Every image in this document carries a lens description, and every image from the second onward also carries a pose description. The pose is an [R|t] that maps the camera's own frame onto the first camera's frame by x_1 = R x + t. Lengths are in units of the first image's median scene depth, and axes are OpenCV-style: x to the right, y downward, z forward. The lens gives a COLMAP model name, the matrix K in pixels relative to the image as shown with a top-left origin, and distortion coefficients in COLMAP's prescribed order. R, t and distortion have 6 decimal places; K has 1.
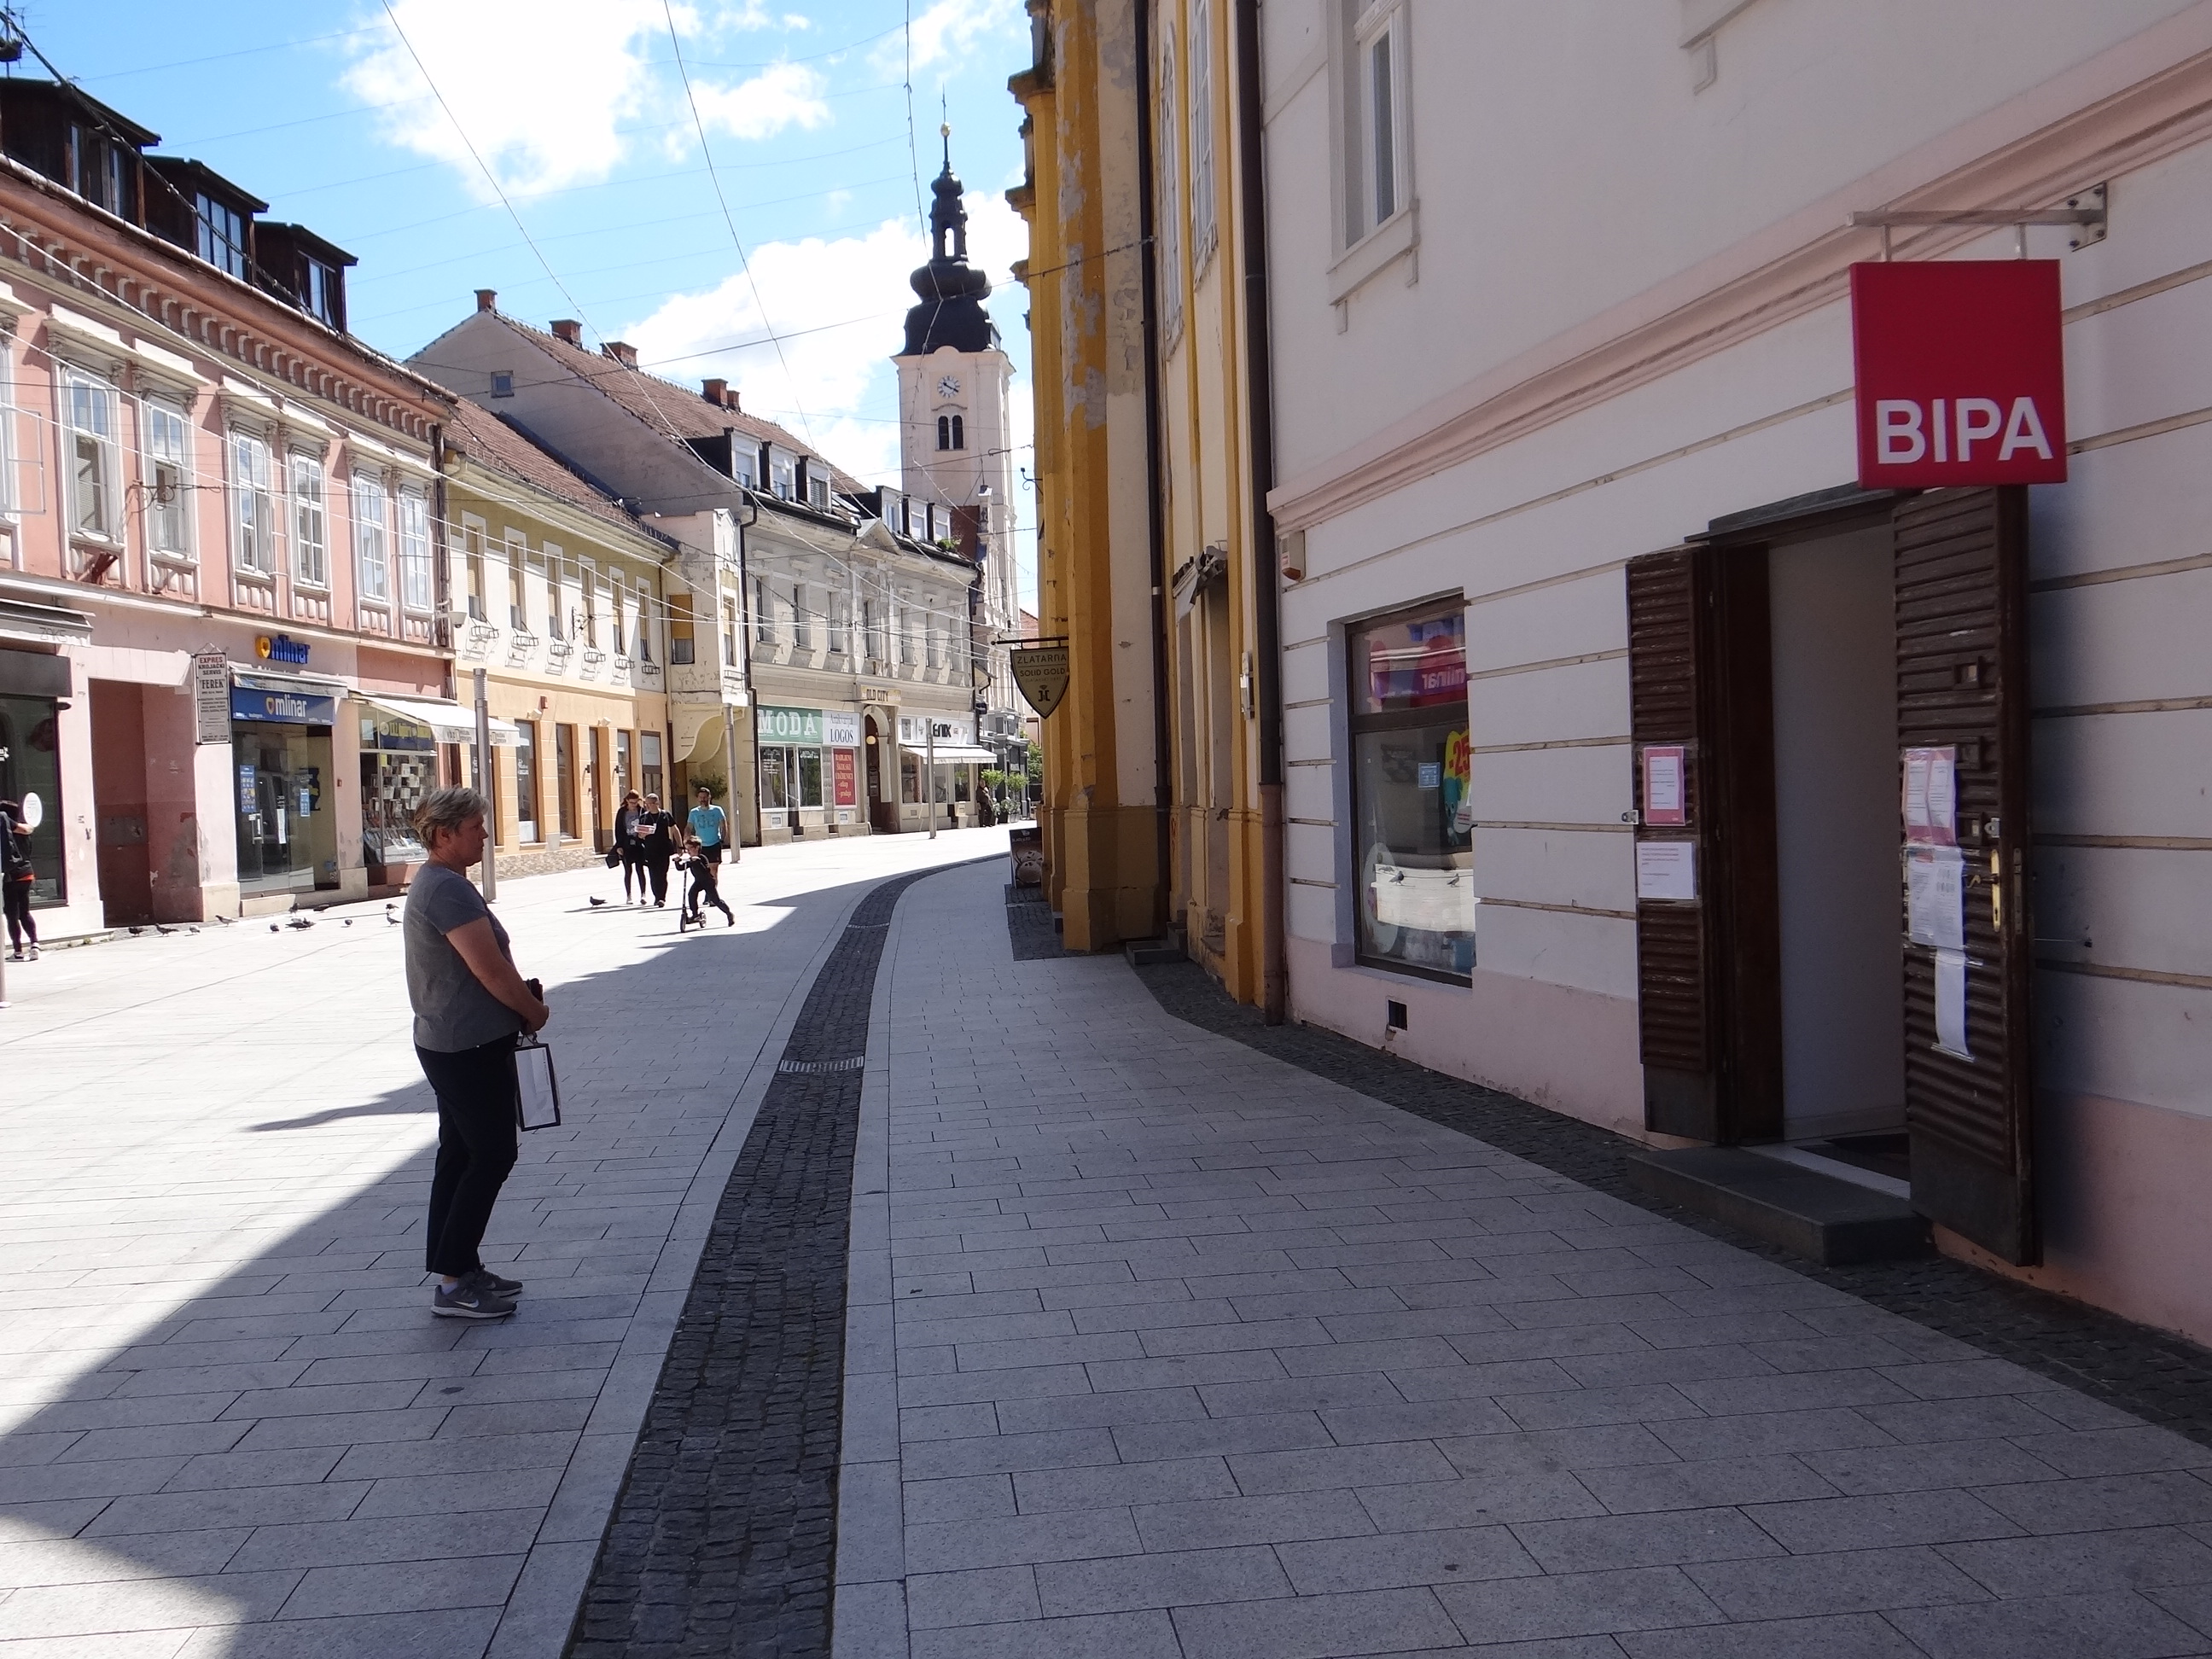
lens RADIAL K [[2197.8, 0, 1106.0], [0, 2197.8, 829.5], [0, 0, 1]] dist [0.013984, 0.004459]
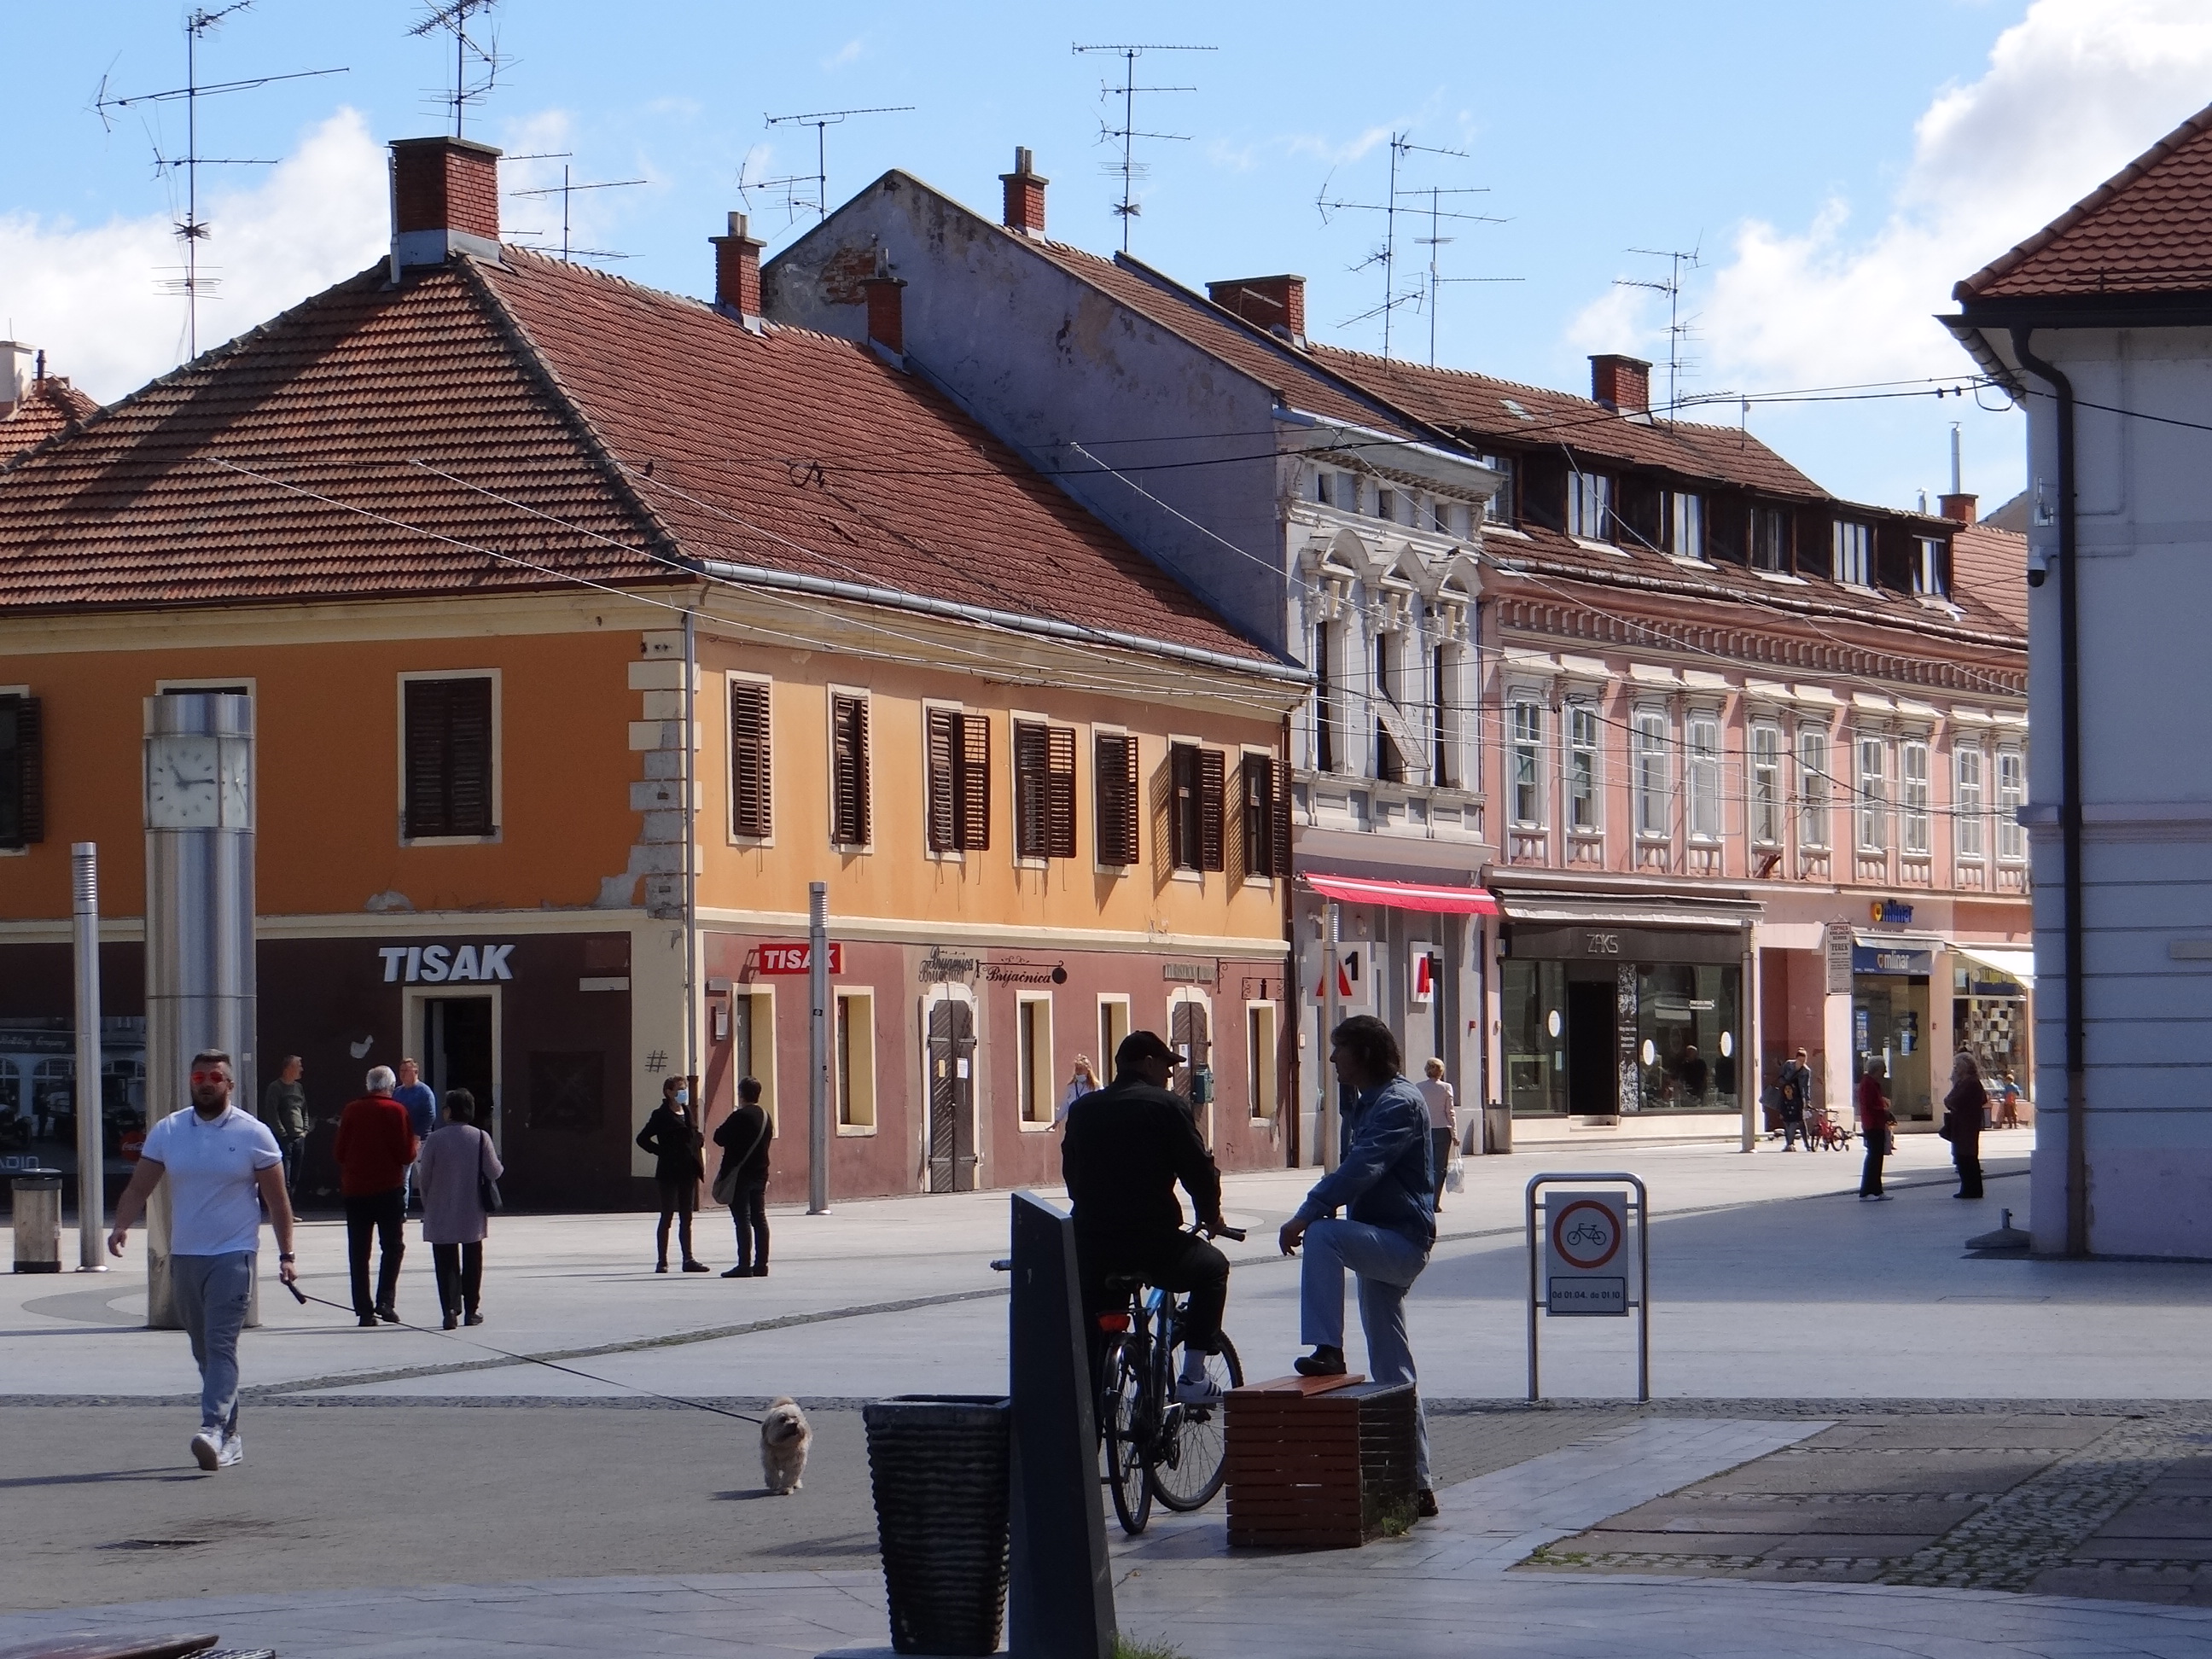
lens RADIAL K [[6219.4, 0, 1106.0], [0, 6219.4, 829.5], [0, 0, 1]] dist [-0.047874, -0.627674]
pose [[0.890430, 0.010018, -0.455009, 0.757661], [-0.031922, 0.998670, -0.040482, 0.021554], [0.453999, 0.050571, 0.889566, -2.132390]]
